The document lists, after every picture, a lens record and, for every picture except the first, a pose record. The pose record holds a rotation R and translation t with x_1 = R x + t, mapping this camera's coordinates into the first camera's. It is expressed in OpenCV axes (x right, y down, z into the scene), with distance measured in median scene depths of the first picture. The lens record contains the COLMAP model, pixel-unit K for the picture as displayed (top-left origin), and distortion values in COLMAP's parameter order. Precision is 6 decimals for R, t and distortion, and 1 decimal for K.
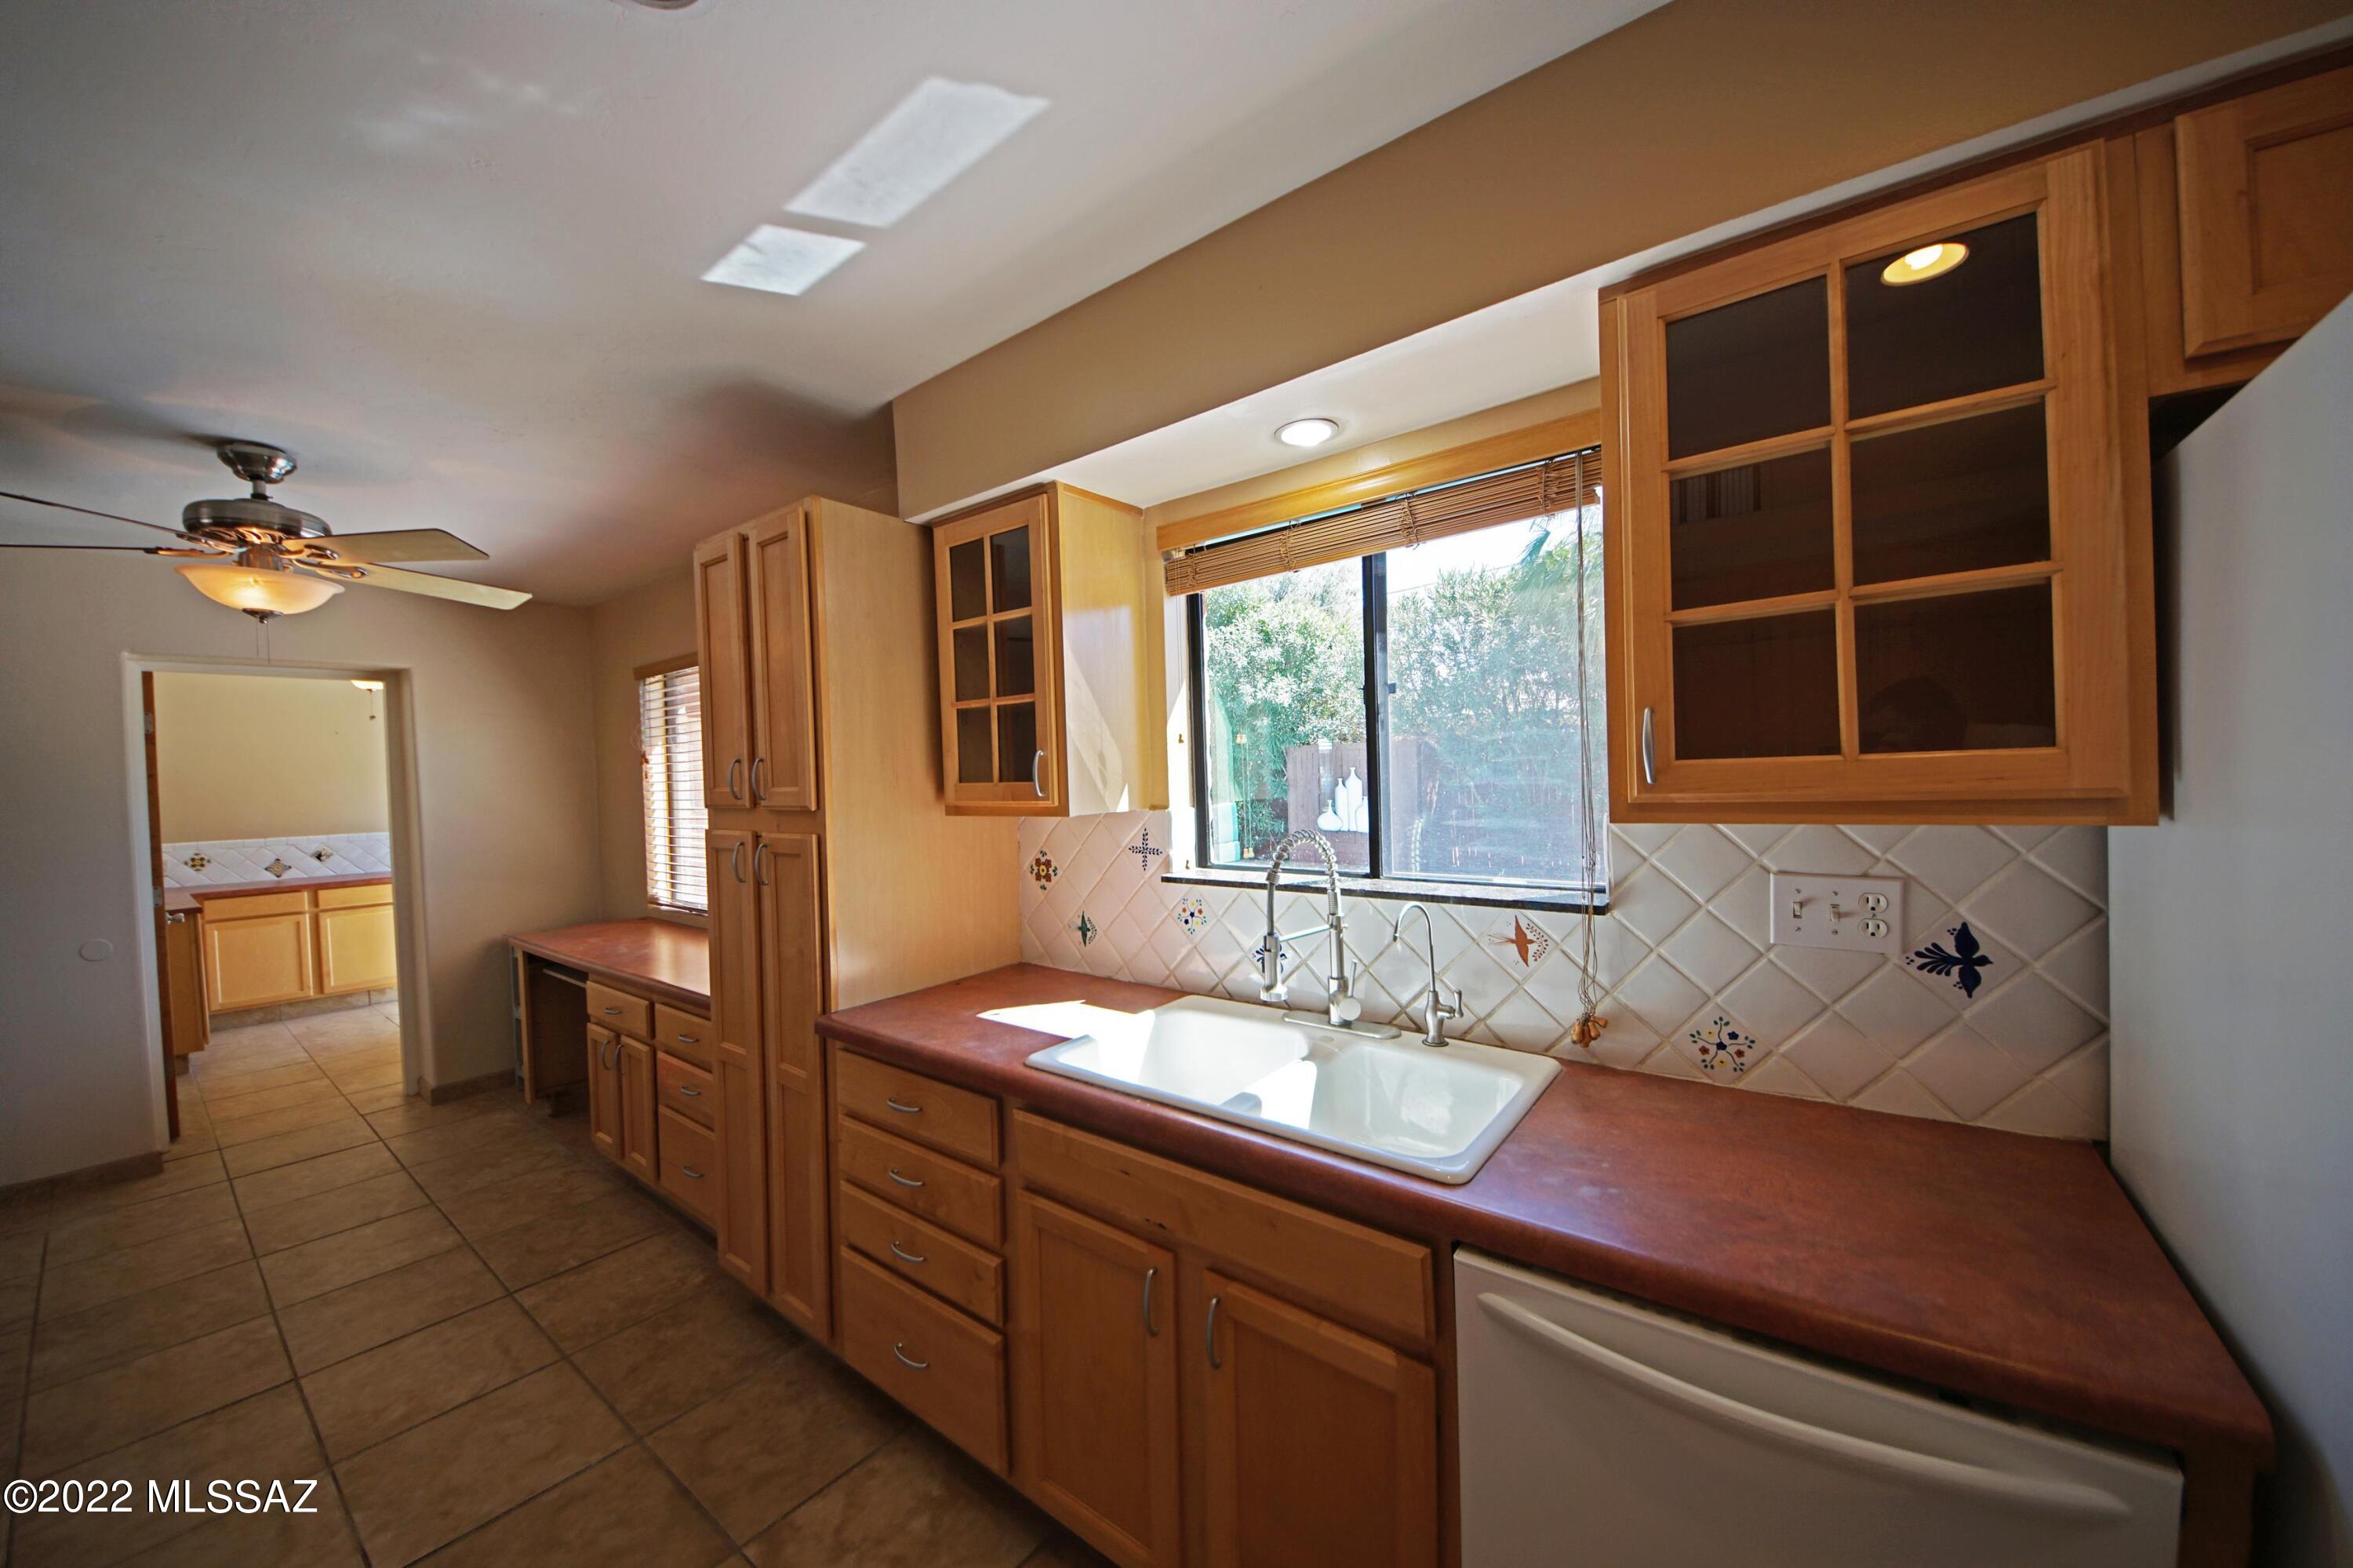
lens RADIAL K [[842.2, 0, 1163.2], [0, 842.2, 786.1], [0, 0, 1]] dist [0.000827, -0.000866]
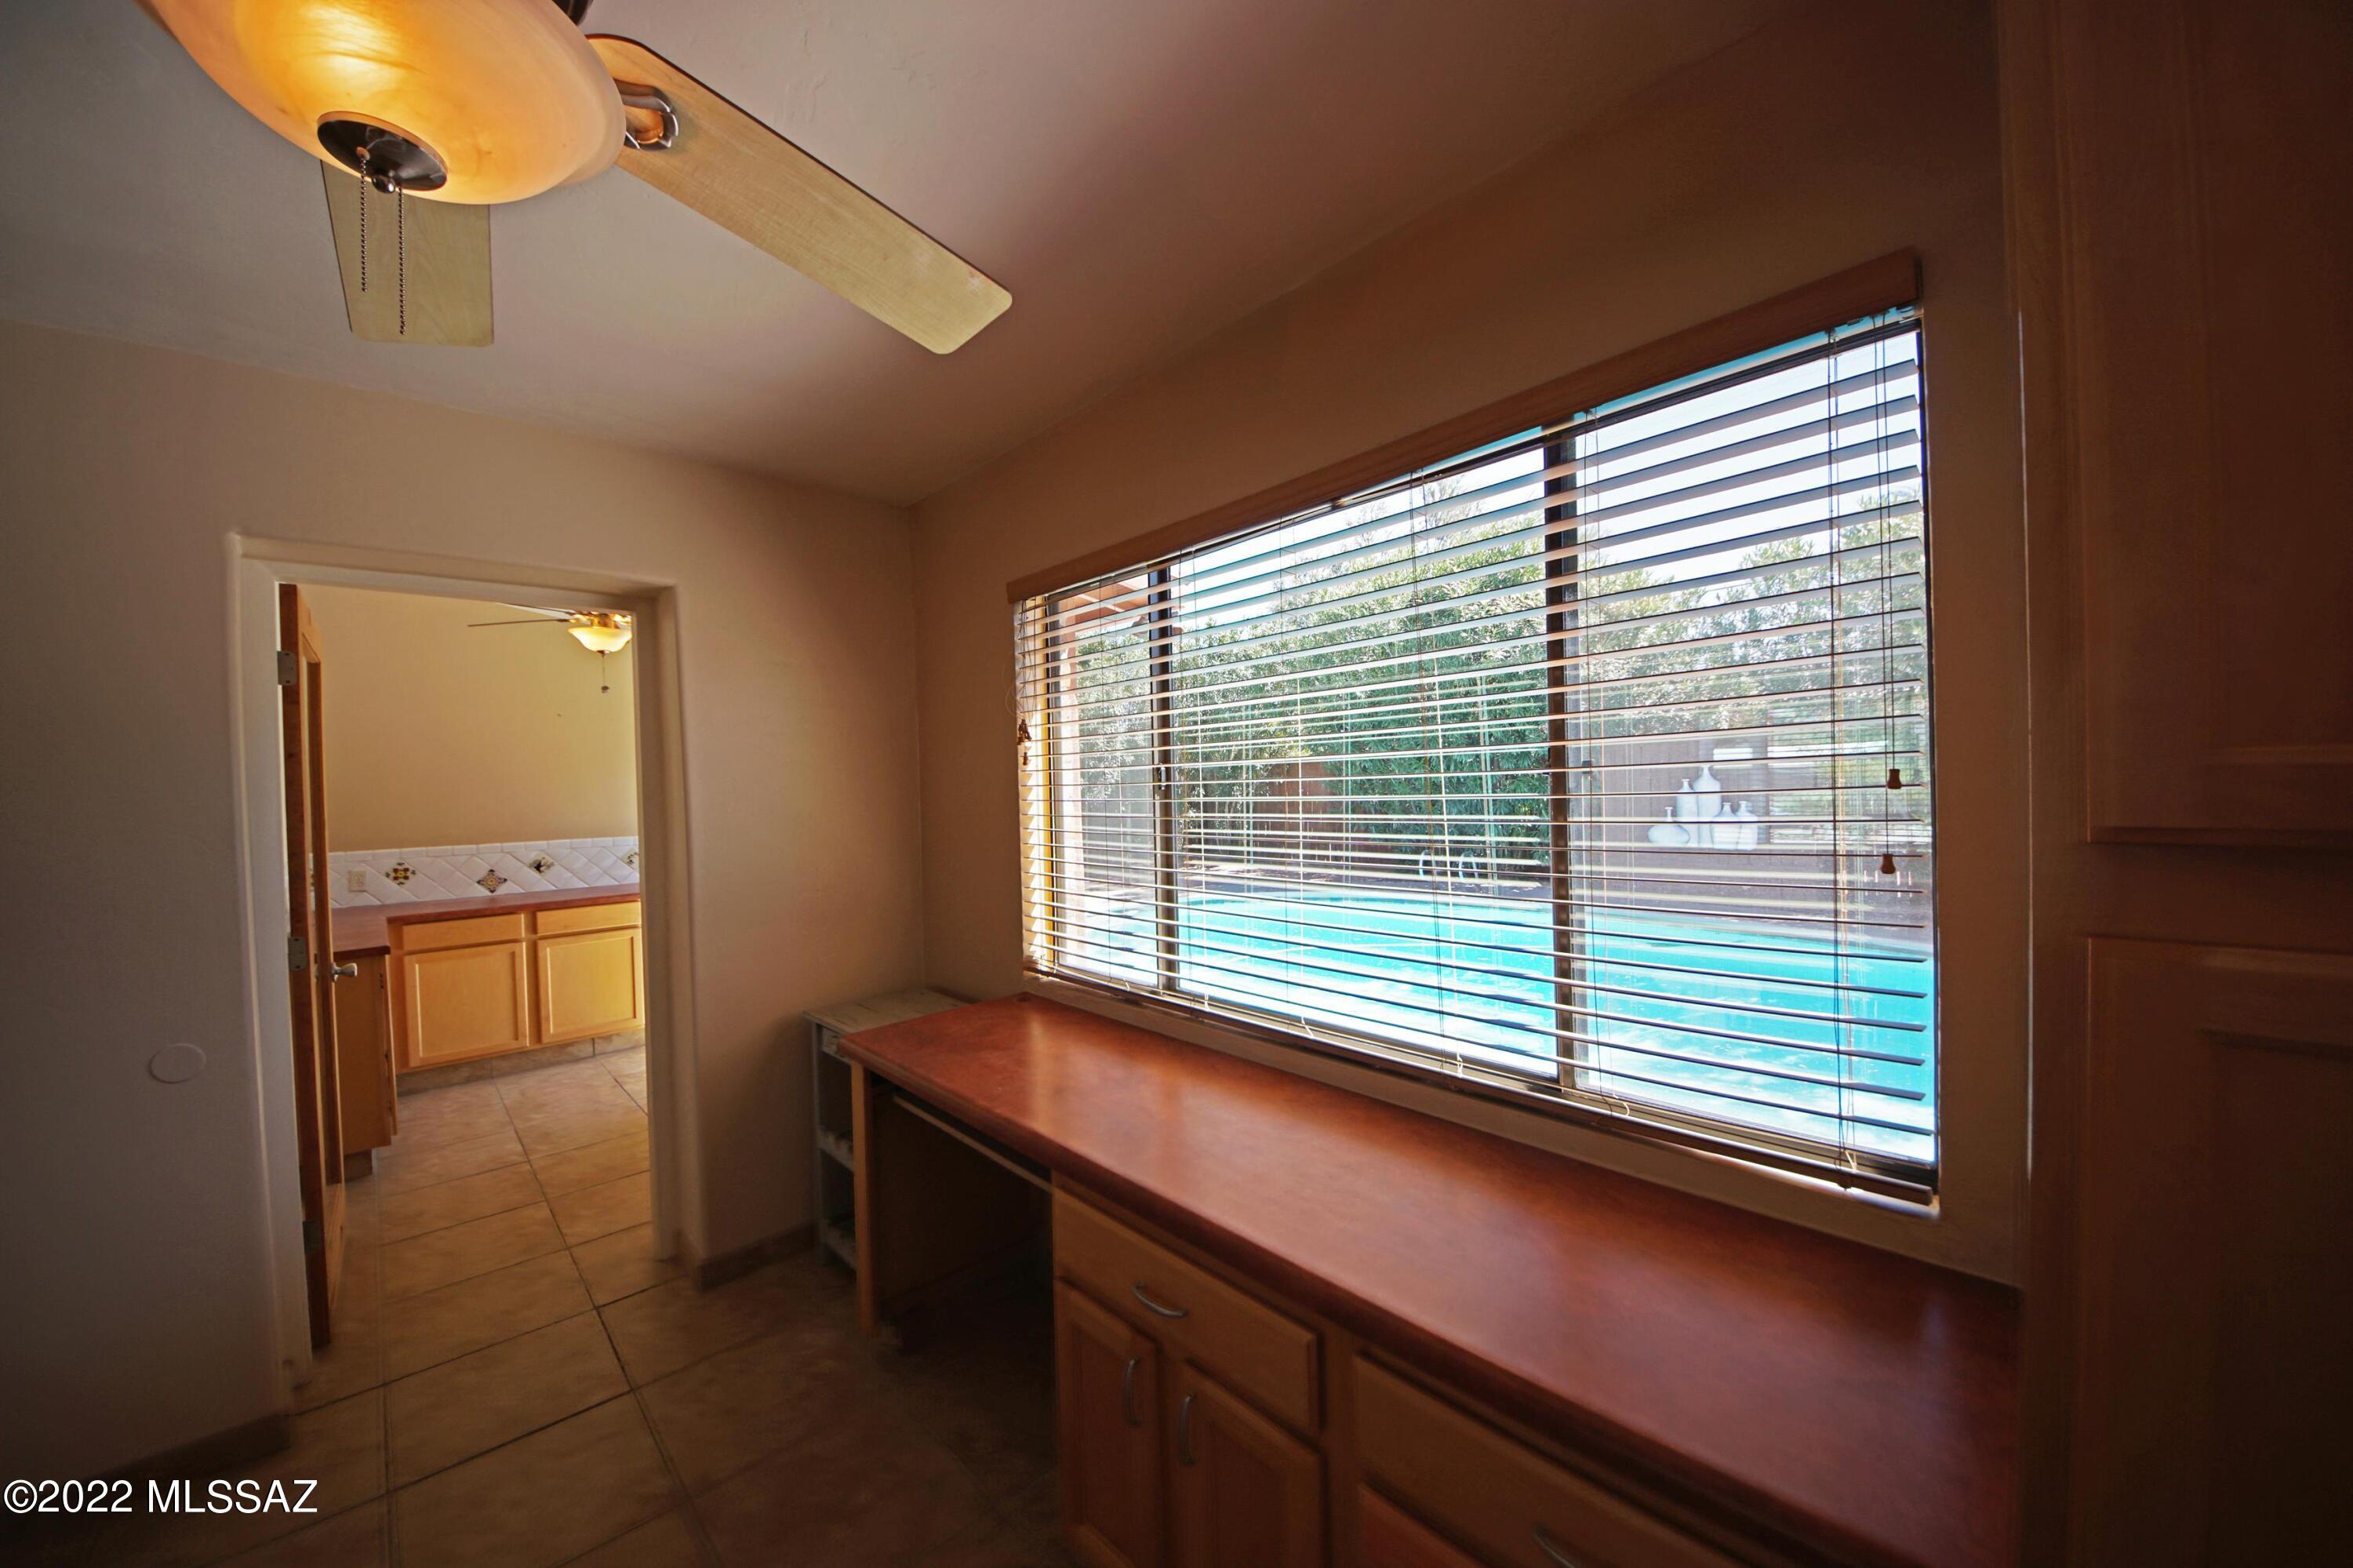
lens RADIAL K [[842.2, 0, 1192.3], [0, 842.2, 780.7], [0, 0, 1]] dist [0.000827, -0.000866]
pose [[0.992030, 0.004881, -0.125909, -0.380737], [-0.005939, 0.999950, -0.008025, 0.006290], [0.125864, 0.008708, 0.992009, 0.378104]]
